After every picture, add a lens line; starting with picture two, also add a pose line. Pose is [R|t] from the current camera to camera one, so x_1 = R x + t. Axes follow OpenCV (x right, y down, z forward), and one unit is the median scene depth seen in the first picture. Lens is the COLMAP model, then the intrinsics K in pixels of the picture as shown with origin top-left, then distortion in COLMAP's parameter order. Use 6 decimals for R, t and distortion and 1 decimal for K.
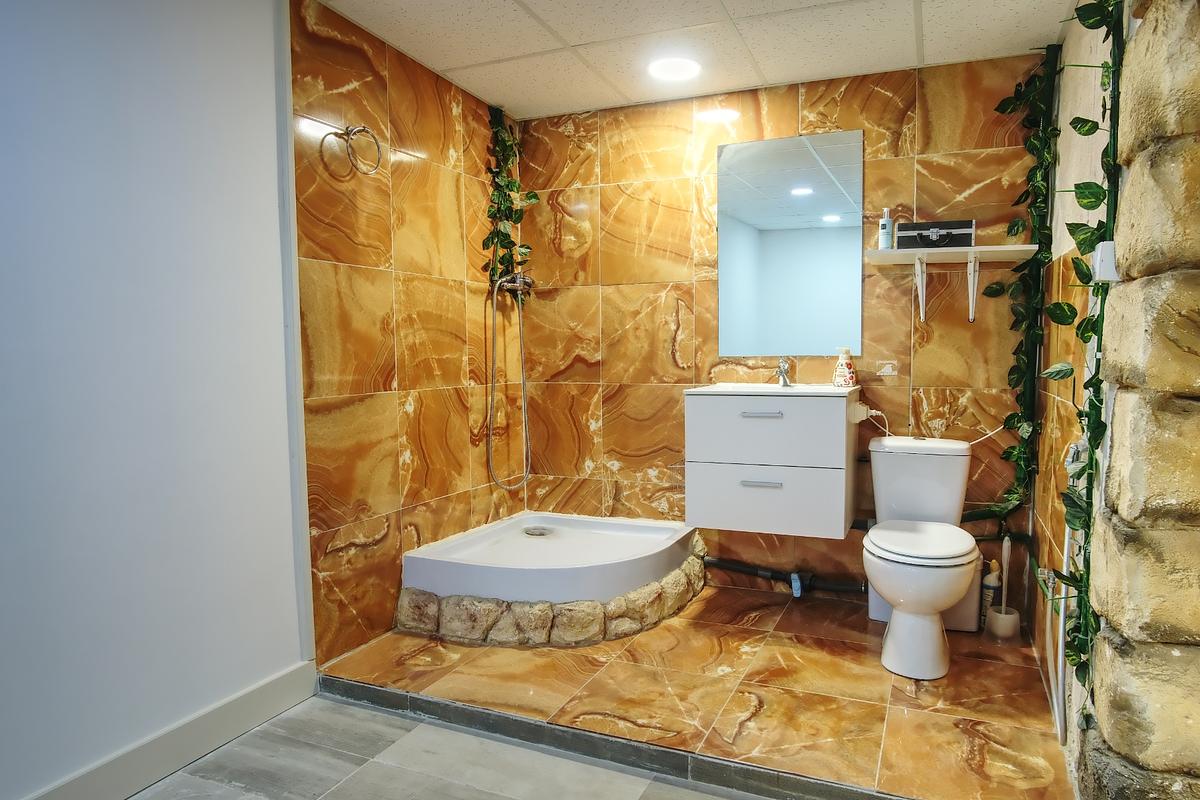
lens RADIAL K [[683.8, 0, 612.8], [0, 683.8, 391.5], [0, 0, 1]] dist [-0.032146, 0.003476]
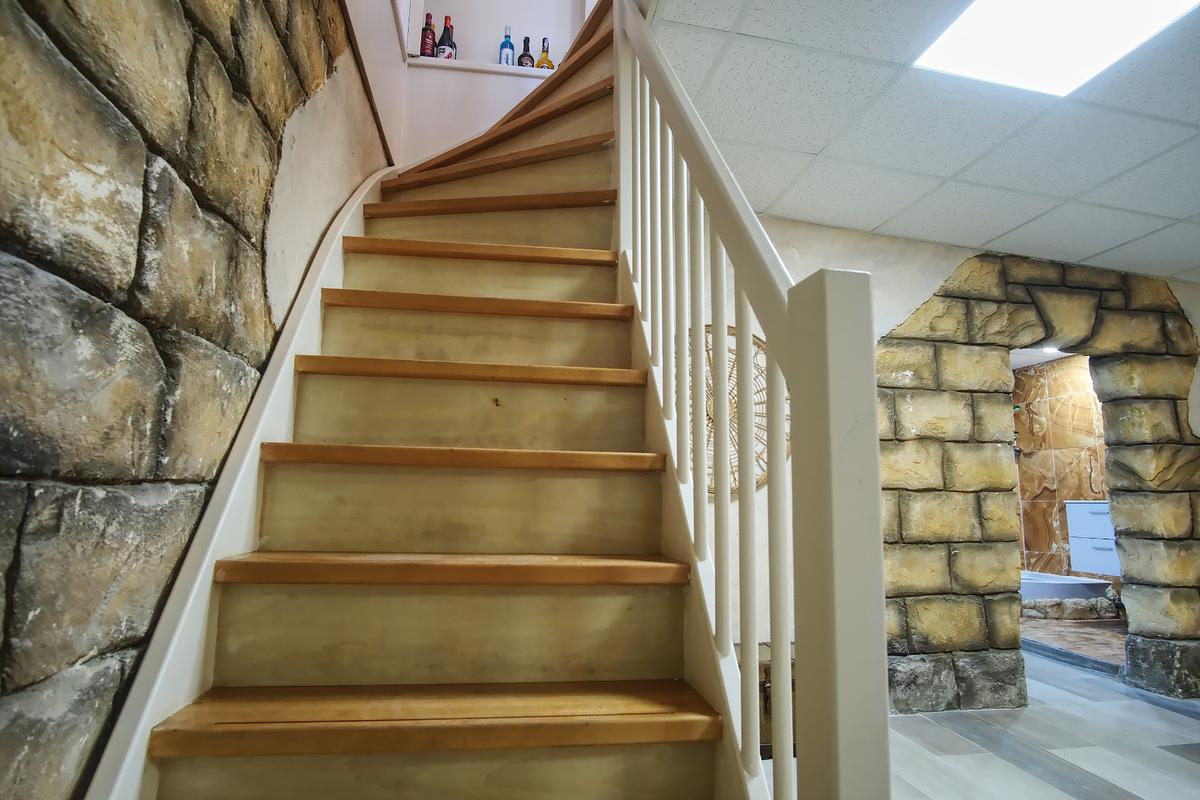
lens RADIAL K [[683.8, 0, 612.8], [0, 683.8, 391.5], [0, 0, 1]] dist [-0.032146, 0.003476]
pose [[0.516179, -0.112793, -0.849021, 0.971746], [-0.081222, 0.980377, -0.179624, 0.125527], [0.852621, 0.161677, 0.496889, -1.021599]]
